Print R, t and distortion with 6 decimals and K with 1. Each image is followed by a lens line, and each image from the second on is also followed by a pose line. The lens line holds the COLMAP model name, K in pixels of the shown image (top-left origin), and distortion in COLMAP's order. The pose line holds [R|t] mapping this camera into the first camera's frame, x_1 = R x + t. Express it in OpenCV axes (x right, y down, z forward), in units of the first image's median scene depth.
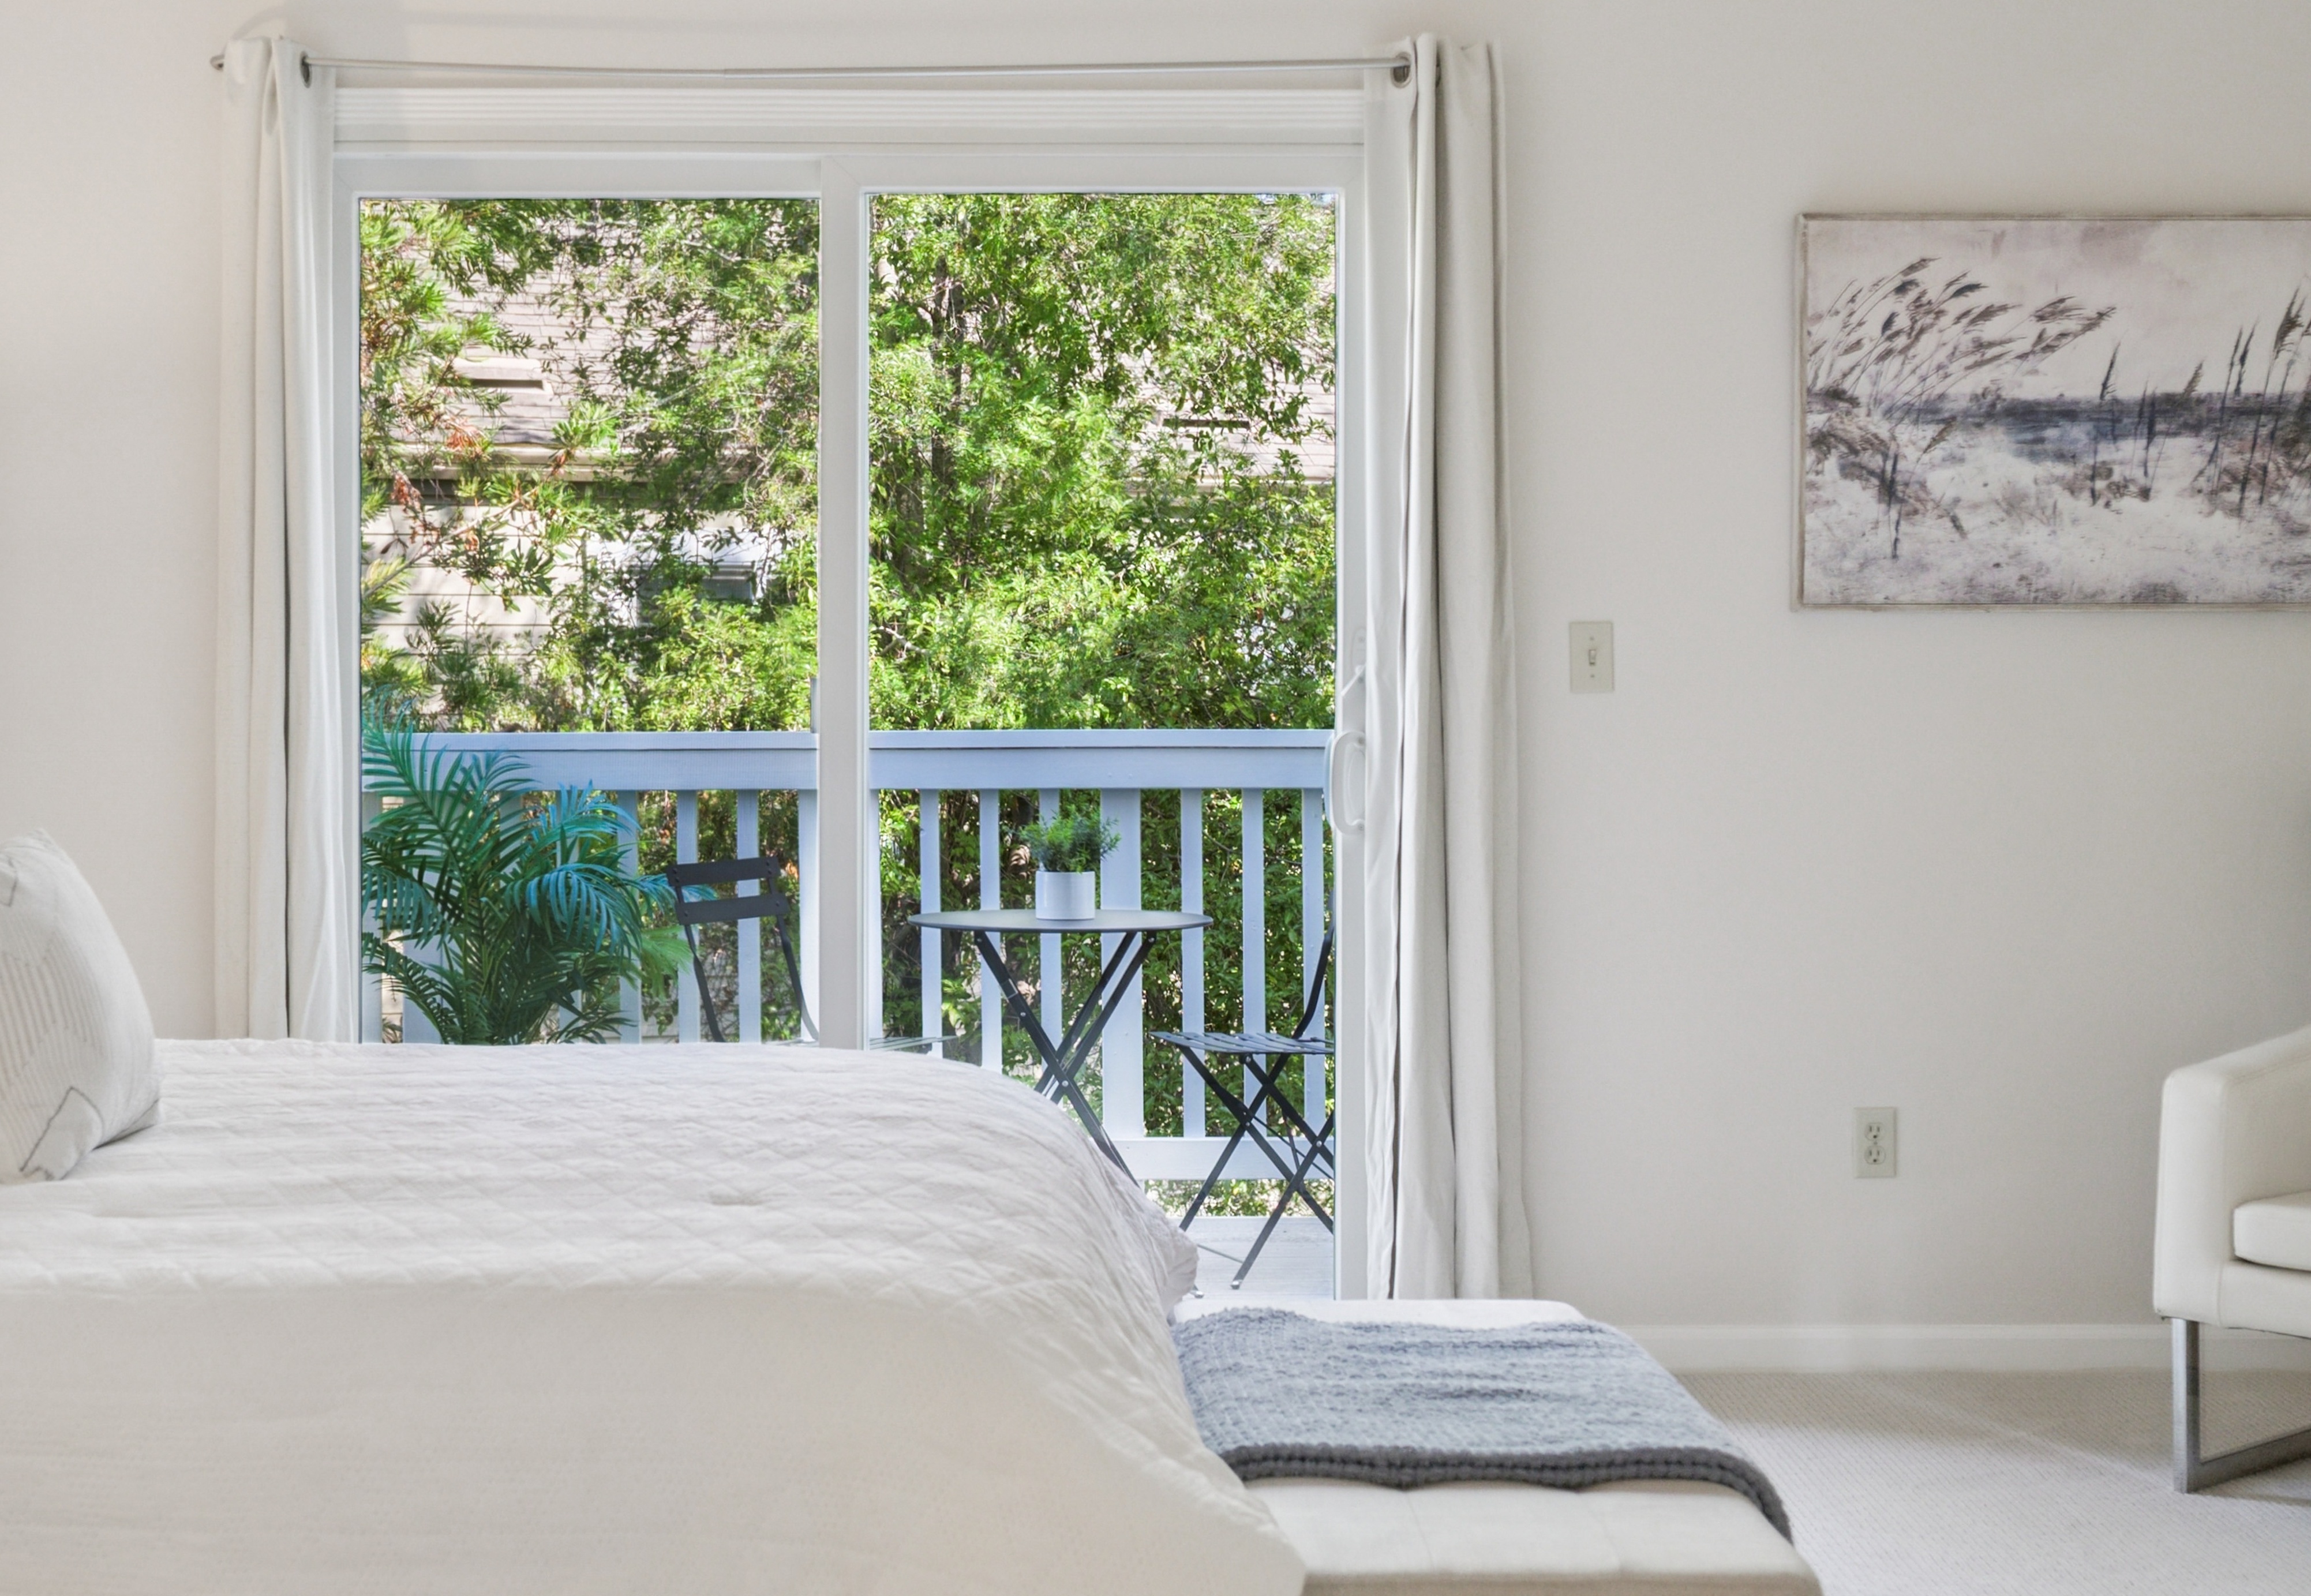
lens RADIAL K [[3293.8, 0, 1159.1], [0, 3293.8, 787.9], [0, 0, 1]] dist [-0.011354, 0.000000]
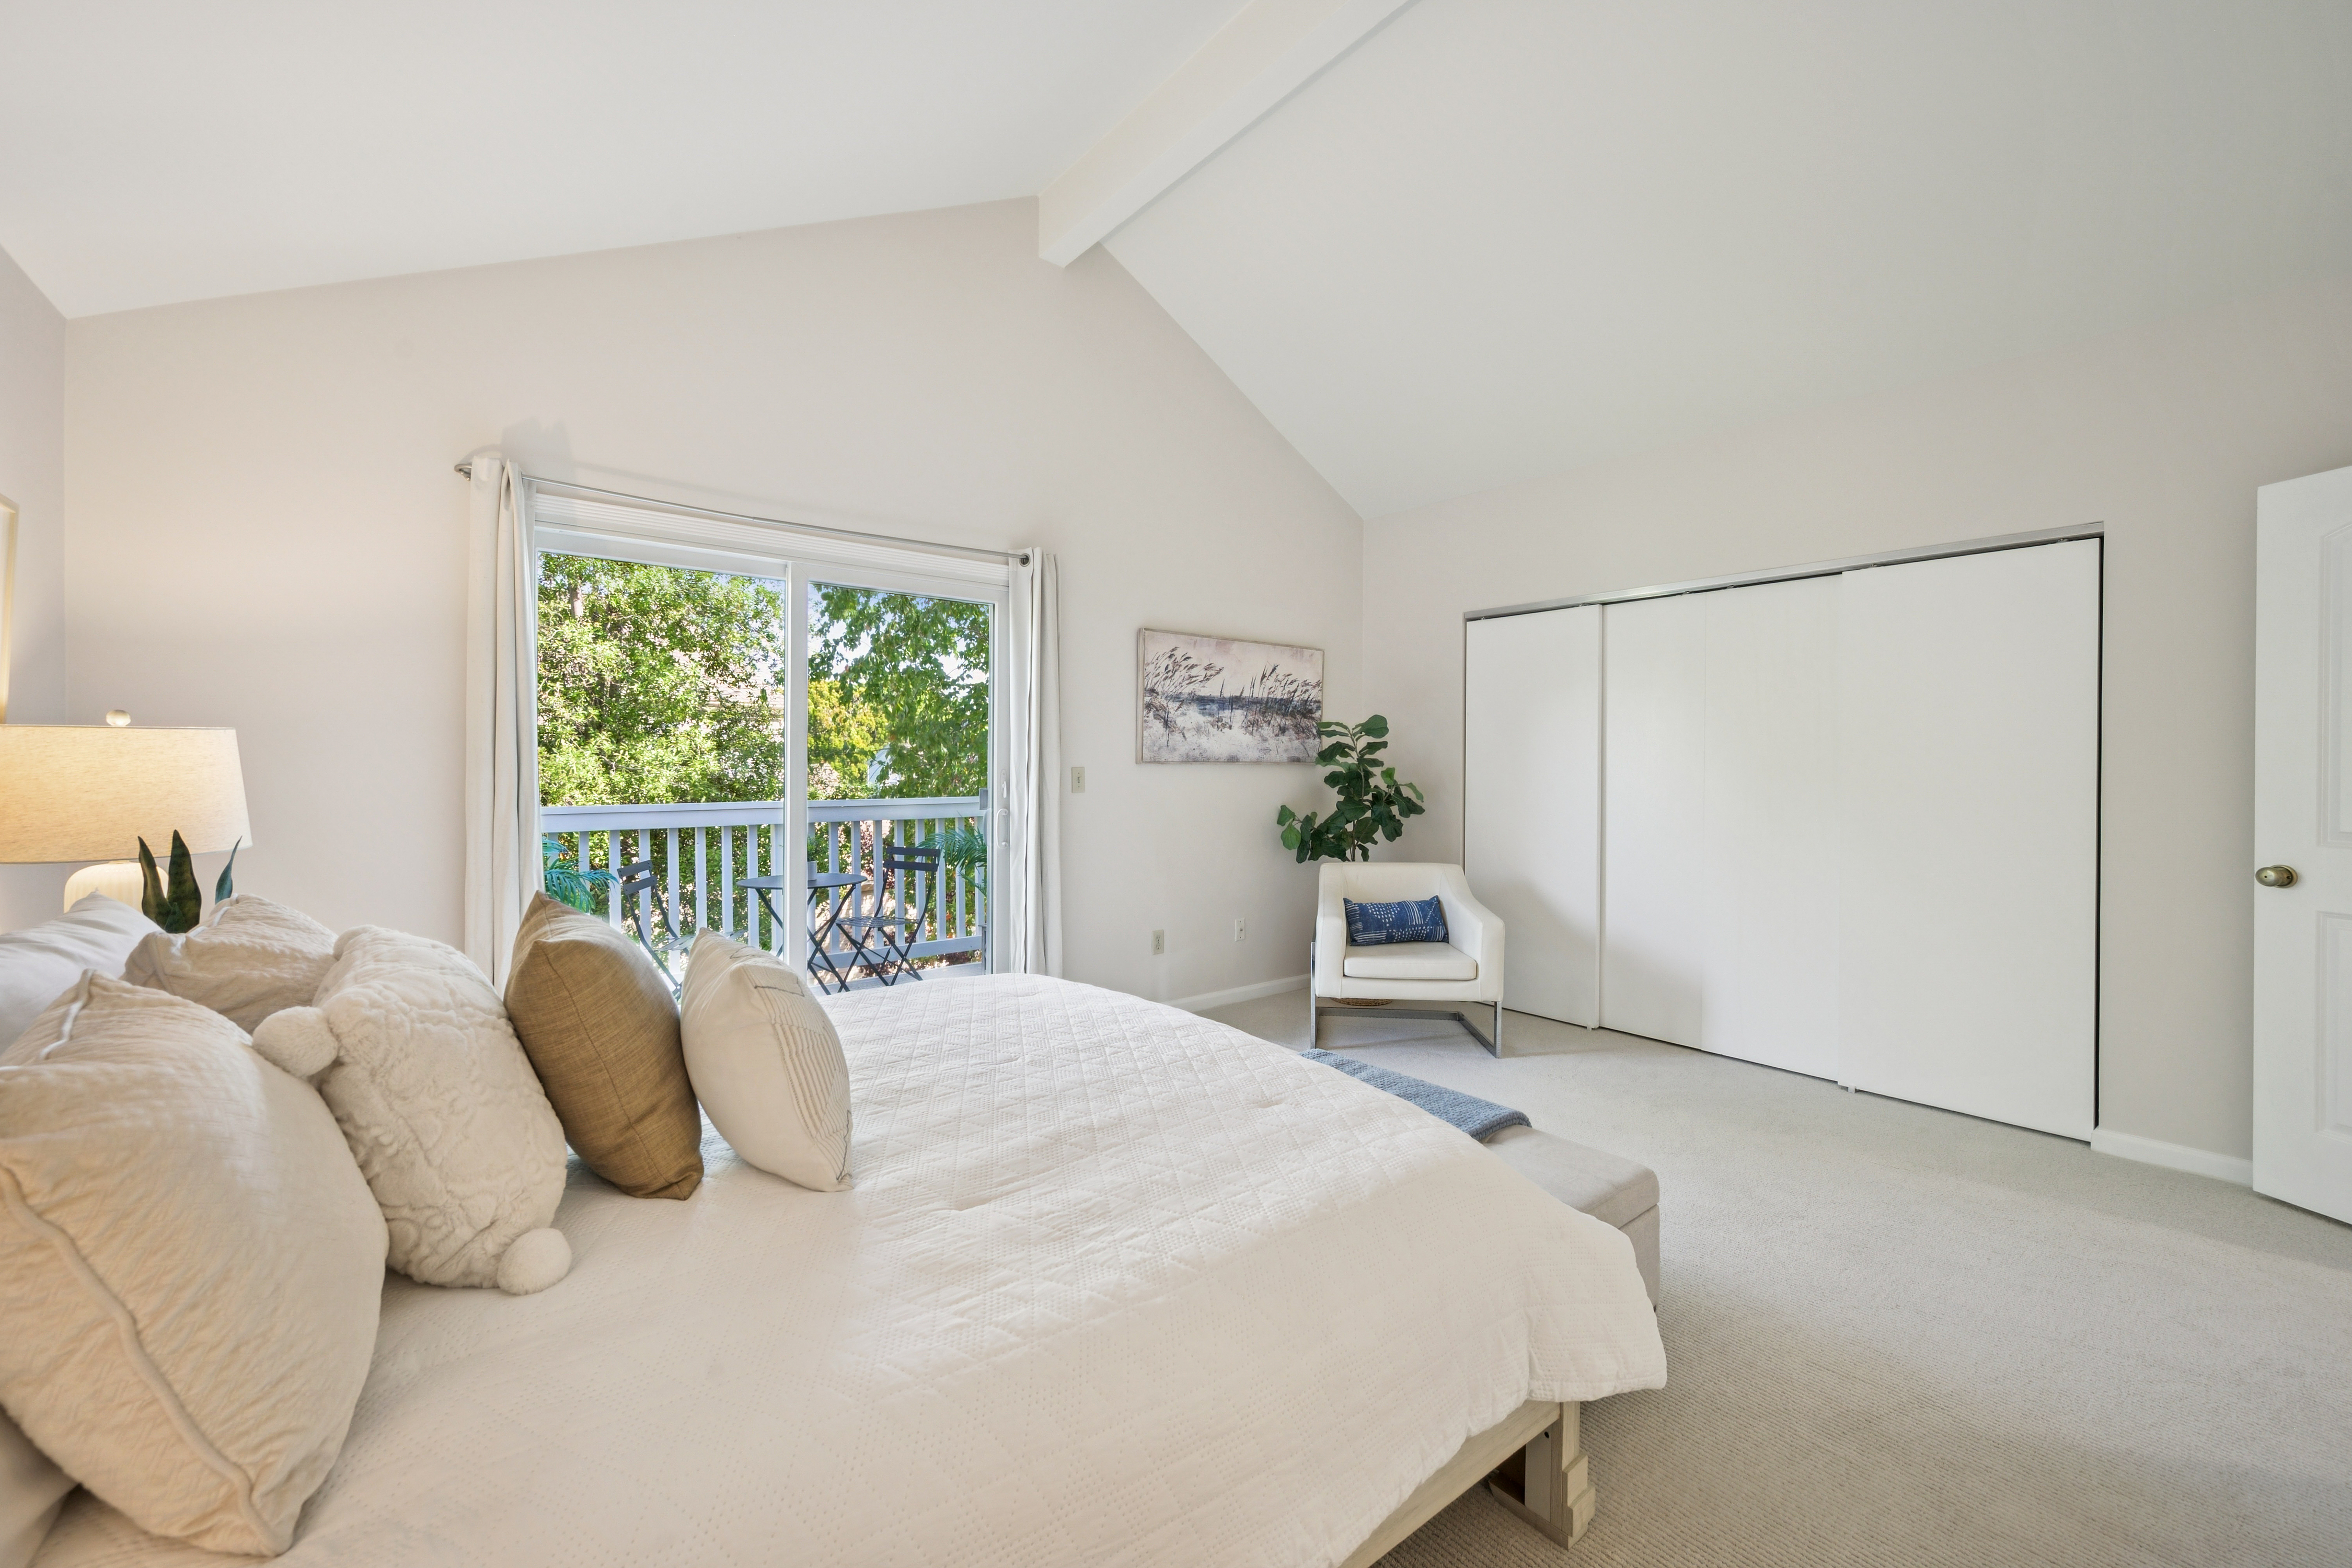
lens RADIAL K [[938.9, 0, 1185.1], [0, 938.9, 775.7], [0, 0, 1]] dist [-0.003090, -0.000256]
pose [[0.777484, -0.003479, 0.628893, -0.300394], [0.010722, 0.999913, -0.007724, -0.036580], [-0.628811, 0.012749, 0.777454, 0.328437]]
